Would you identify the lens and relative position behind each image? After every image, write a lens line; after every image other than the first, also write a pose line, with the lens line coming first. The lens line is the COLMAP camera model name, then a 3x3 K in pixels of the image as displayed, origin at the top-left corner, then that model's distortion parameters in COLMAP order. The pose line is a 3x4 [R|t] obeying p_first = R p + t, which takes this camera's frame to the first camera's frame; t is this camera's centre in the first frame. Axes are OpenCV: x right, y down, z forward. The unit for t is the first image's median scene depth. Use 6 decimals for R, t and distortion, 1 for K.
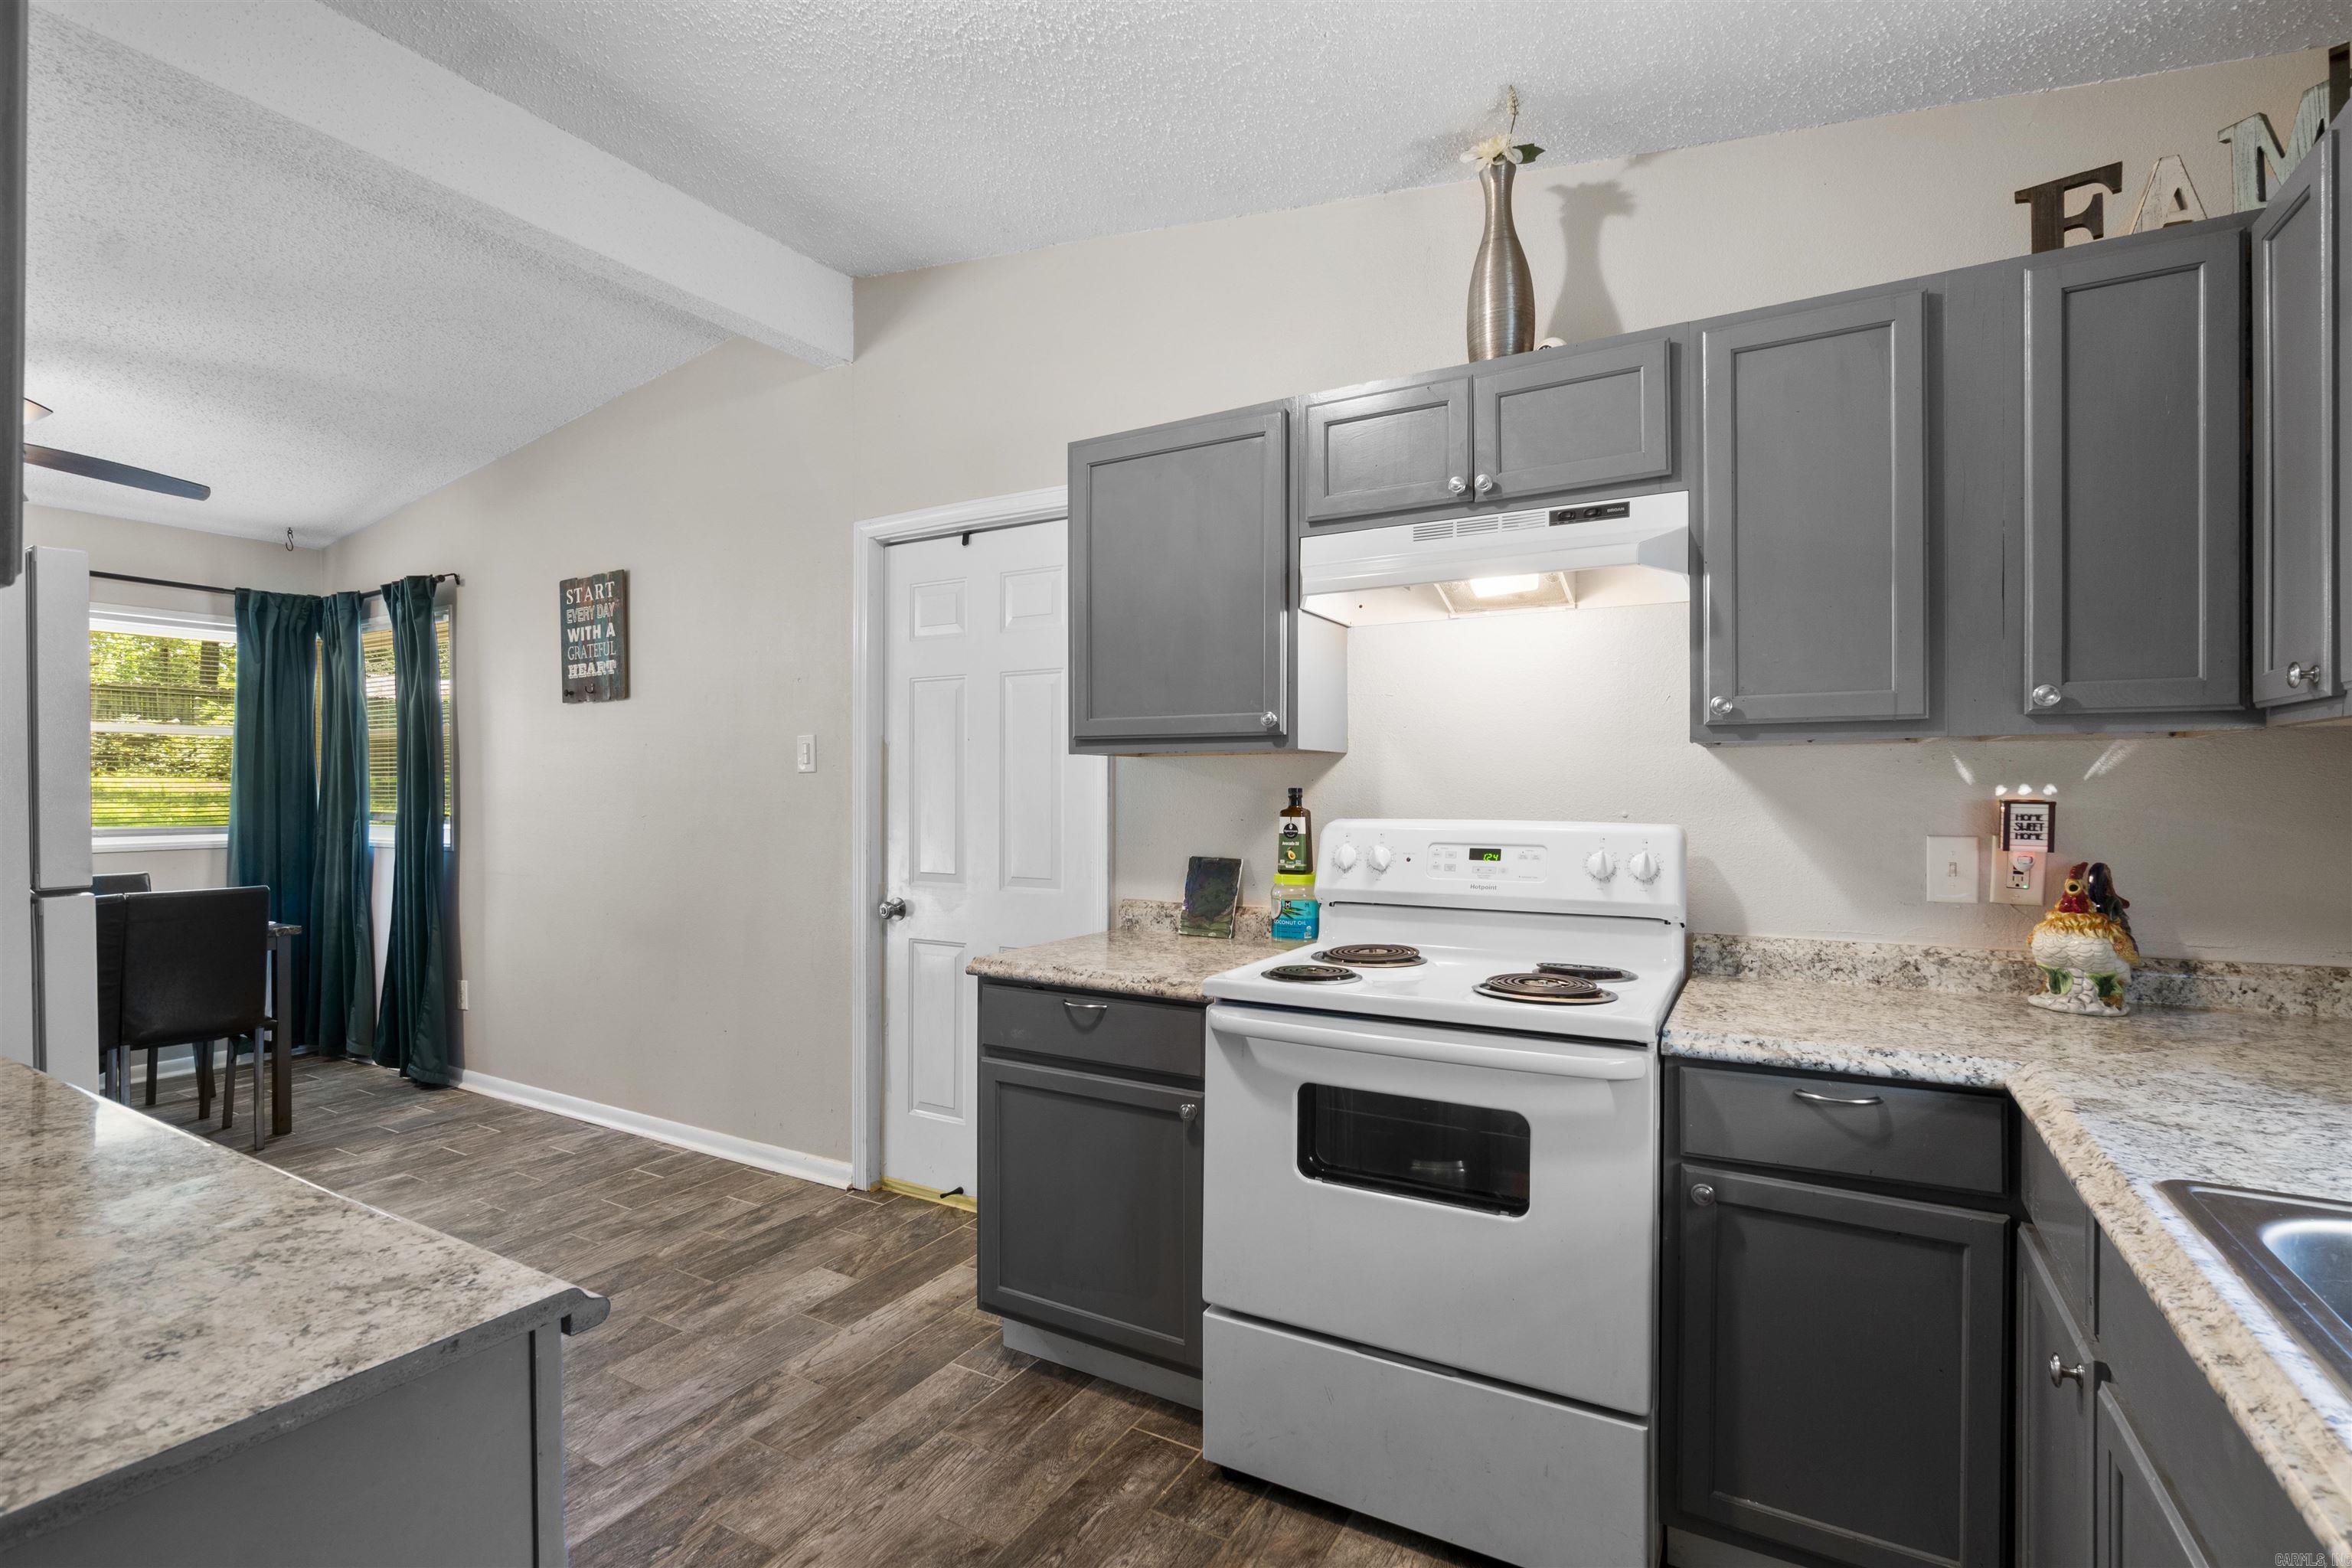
lens RADIAL K [[1091.5, 0, 1157.5], [0, 1091.5, 795.1], [0, 0, 1]] dist [-0.003829, 0.001069]
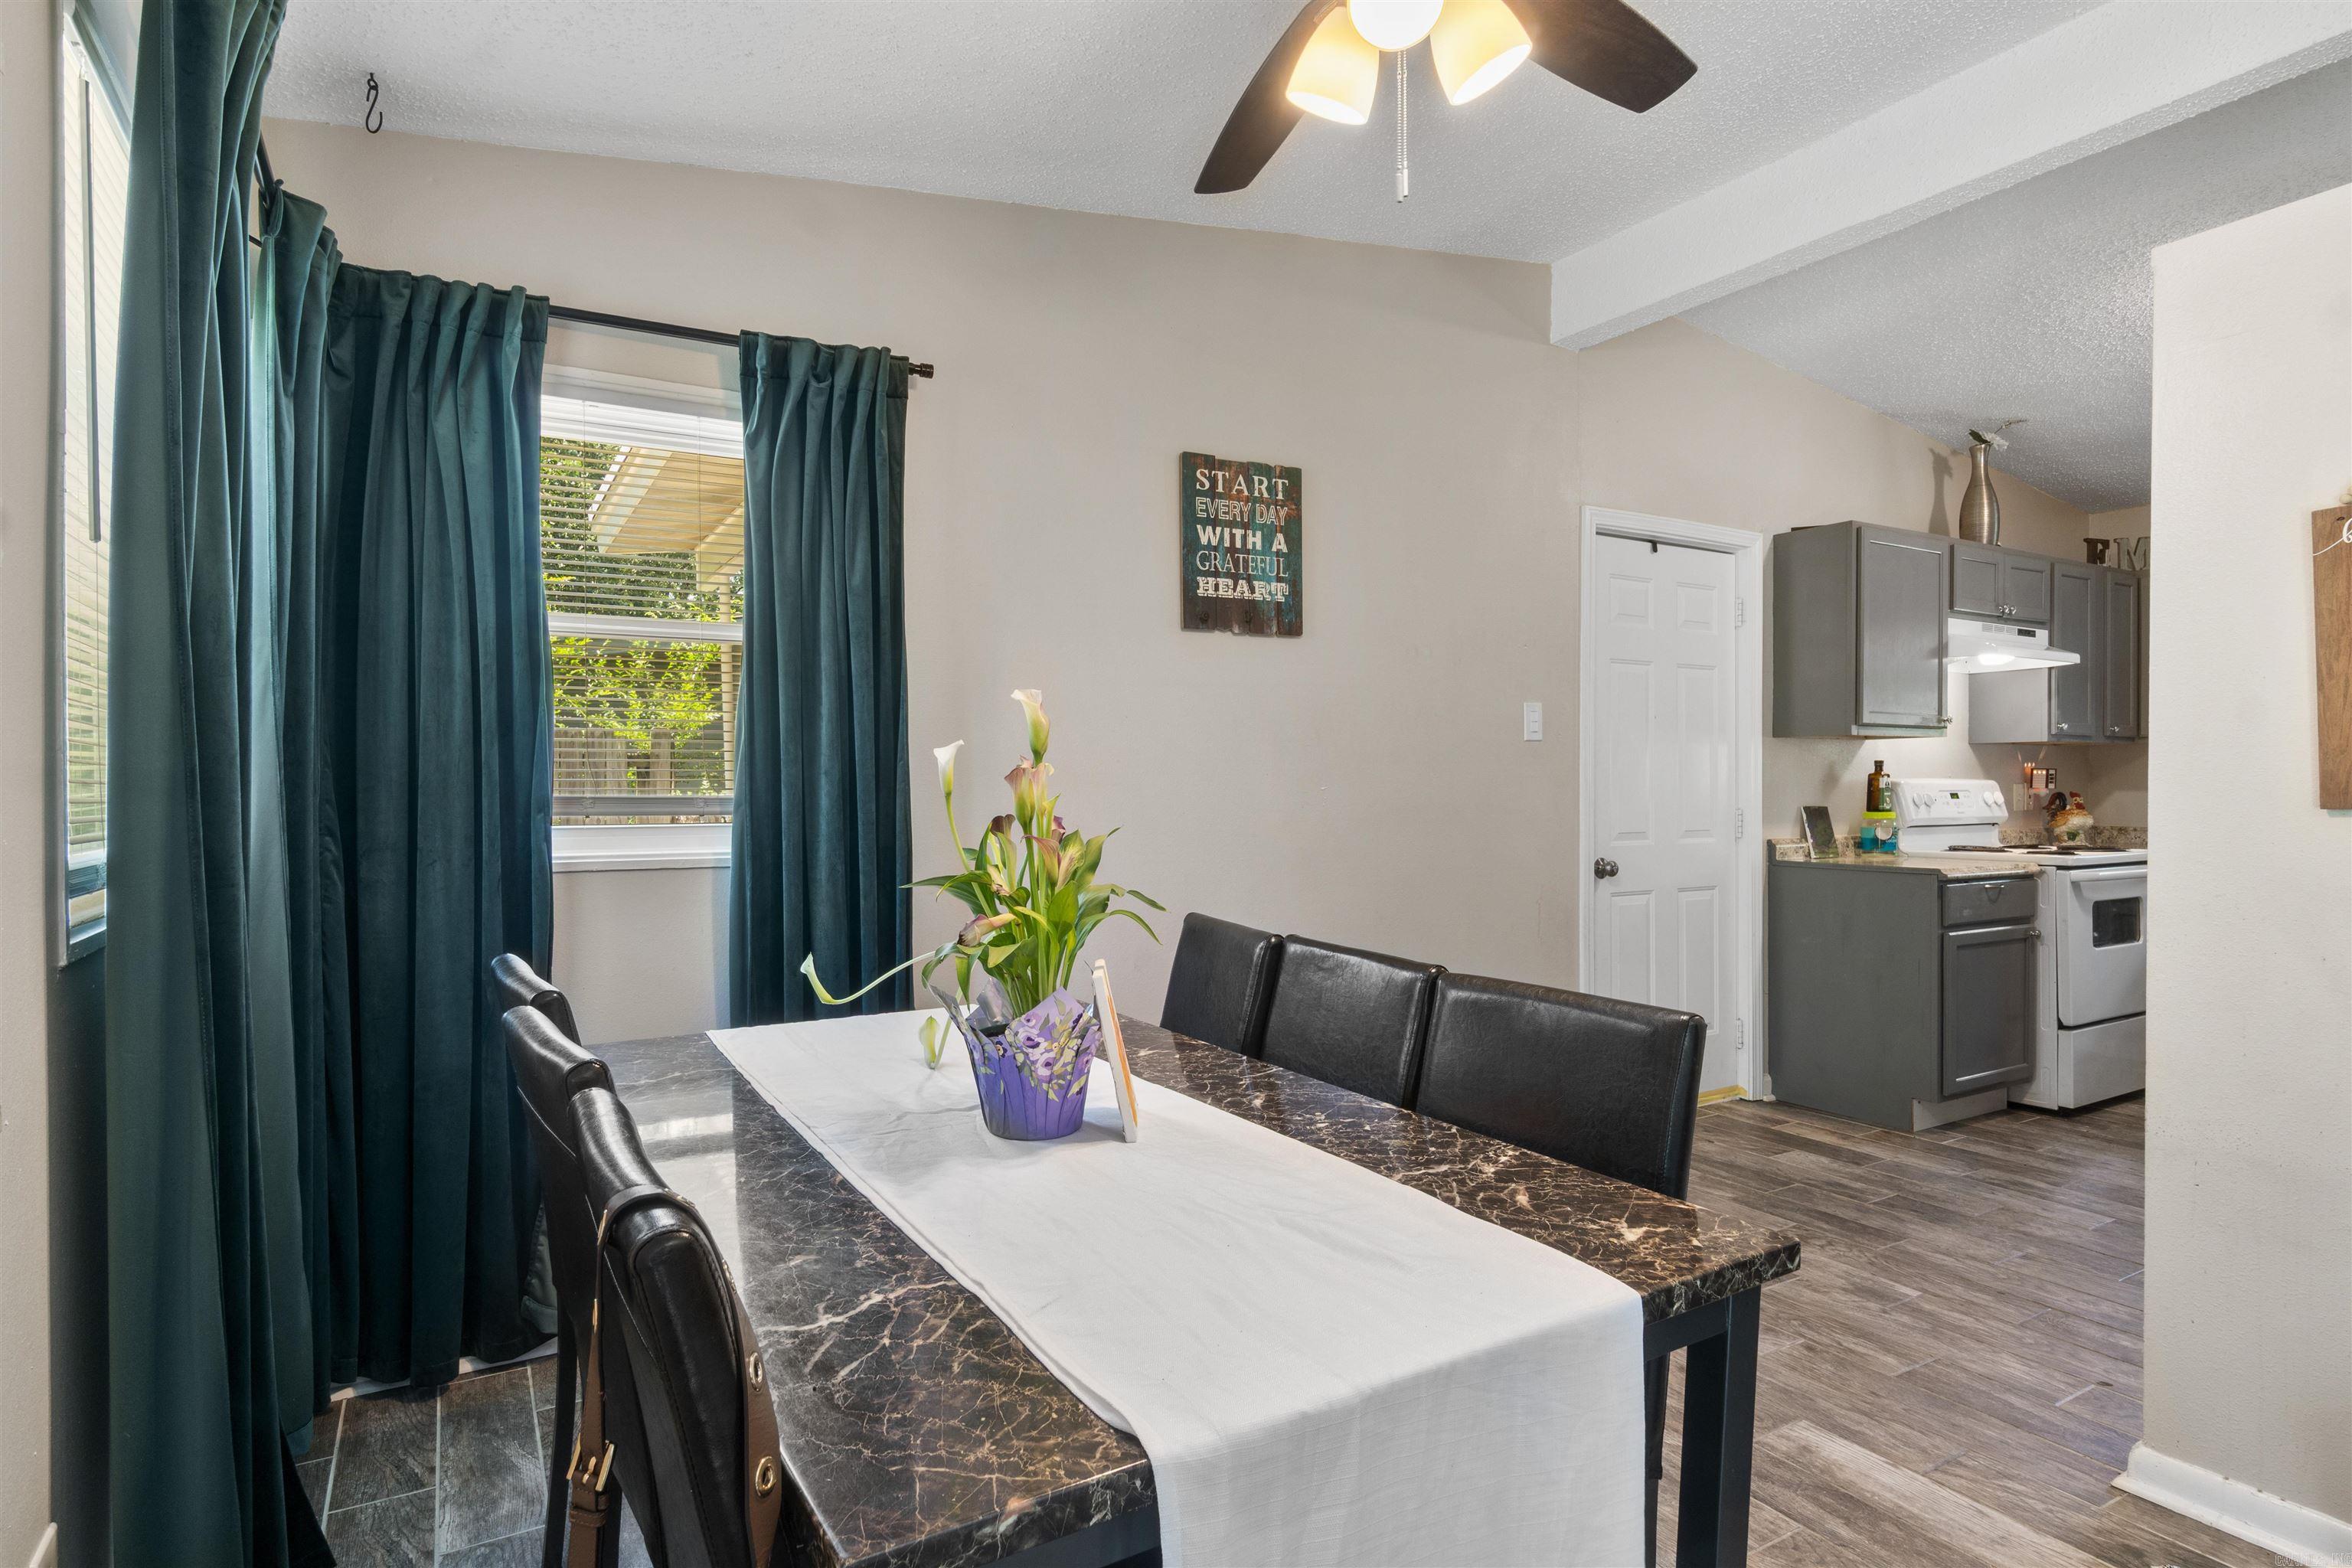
lens RADIAL K [[1203.9, 0, 1158.7], [0, 1203.9, 799.6], [0, 0, 1]] dist [-0.006740, 0.004951]
pose [[0.499211, -0.007815, 0.866445, -2.491252], [0.009453, 0.999949, 0.003573, 0.044900], [-0.866429, 0.006407, 0.499259, 1.291329]]
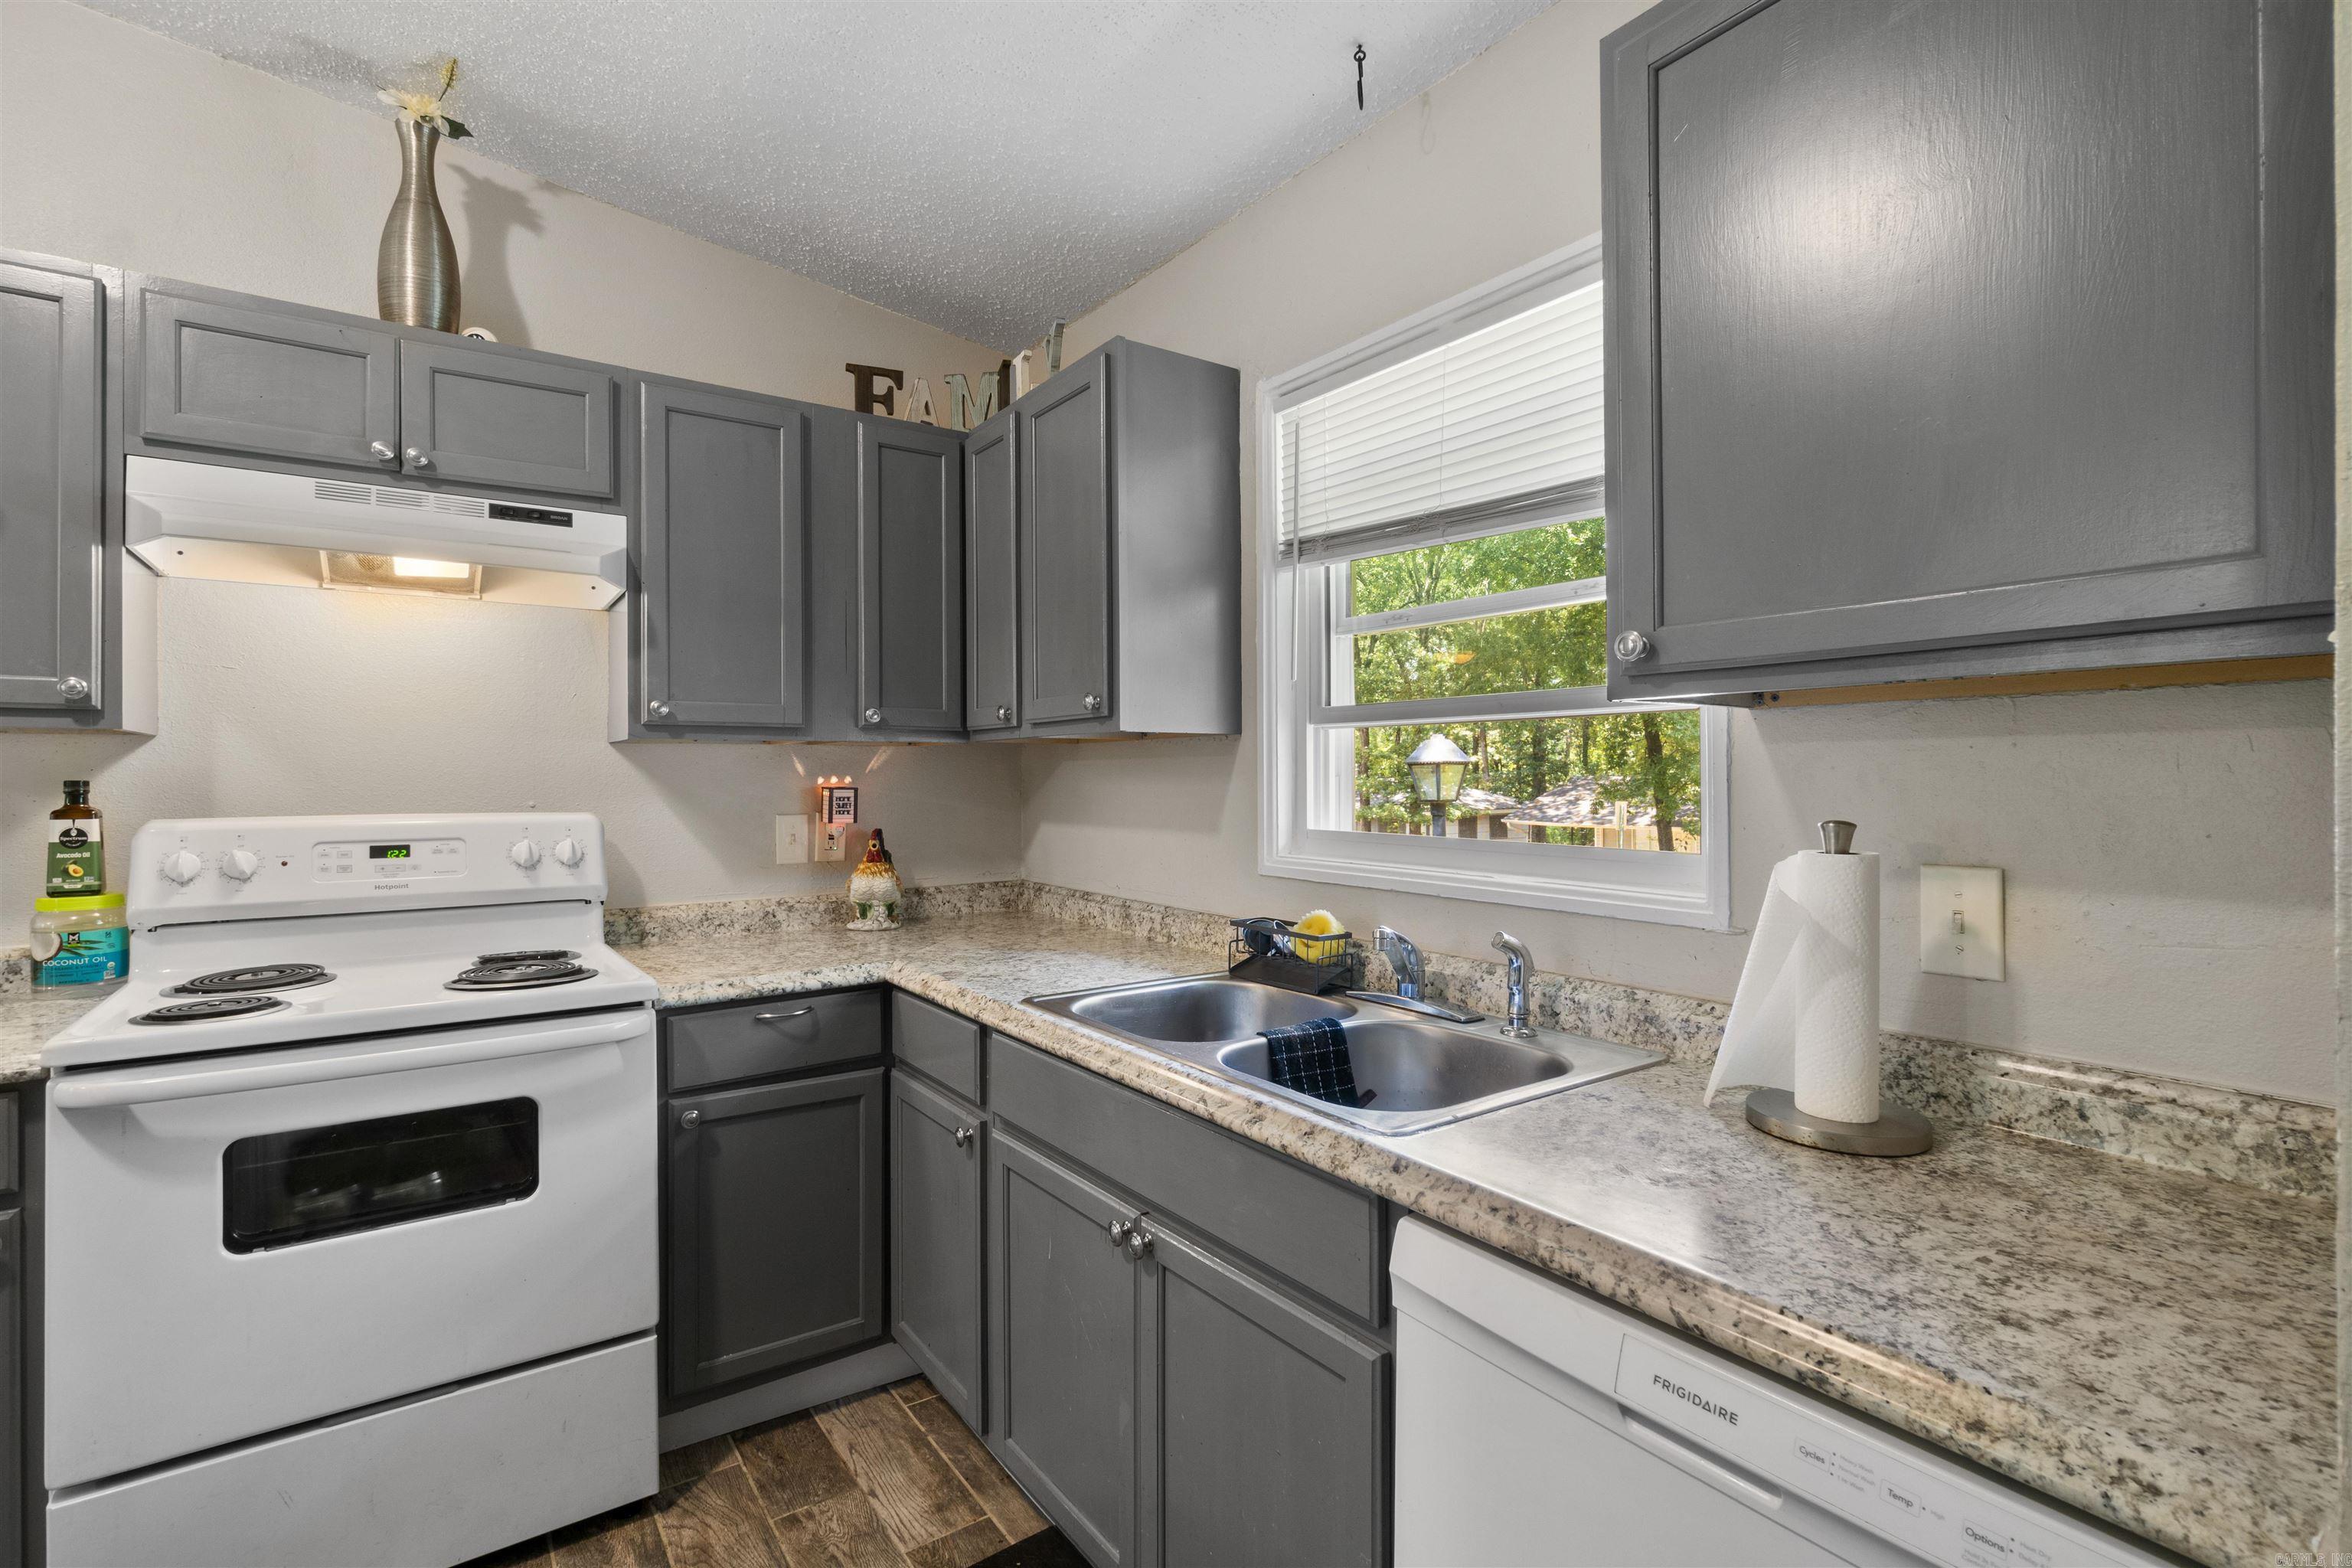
lens RADIAL K [[1091.5, 0, 1155.3], [0, 1091.5, 775.5], [0, 0, 1]] dist [-0.003829, 0.001069]
pose [[0.423213, 0.000486, 0.906030, -0.292204], [0.008387, 0.999955, -0.004454, -0.000425], [-0.905991, 0.009484, 0.423190, 0.023820]]
